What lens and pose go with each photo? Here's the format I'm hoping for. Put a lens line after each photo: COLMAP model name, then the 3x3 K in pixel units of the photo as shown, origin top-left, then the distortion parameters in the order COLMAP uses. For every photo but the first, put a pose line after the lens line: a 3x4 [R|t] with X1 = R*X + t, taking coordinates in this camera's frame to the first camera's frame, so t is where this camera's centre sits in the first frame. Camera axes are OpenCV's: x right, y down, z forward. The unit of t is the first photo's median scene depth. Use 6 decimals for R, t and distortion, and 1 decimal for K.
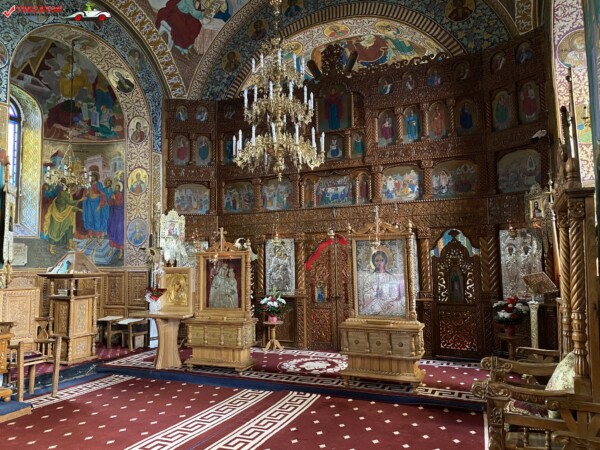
lens RADIAL K [[455.0, 0, 298.3], [0, 455.0, 225.4], [0, 0, 1]] dist [0.023794, -0.027138]
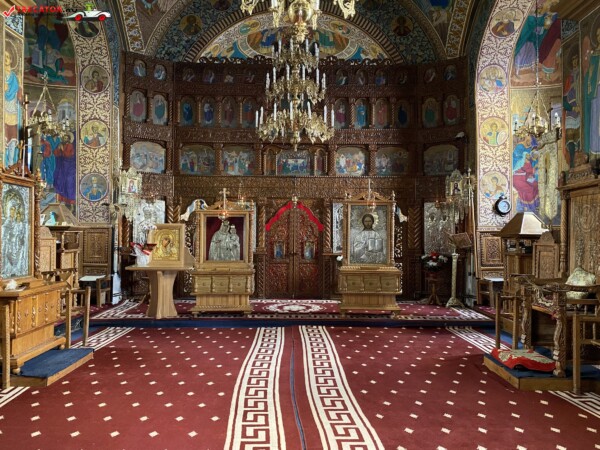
lens RADIAL K [[455.0, 0, 295.9], [0, 455.0, 224.5], [0, 0, 1]] dist [0.023794, -0.027138]
pose [[0.908920, 0.031080, 0.415811, -0.417285], [-0.054747, 0.997481, 0.045112, 0.031050], [-0.413361, -0.063768, 0.908332, -0.061290]]
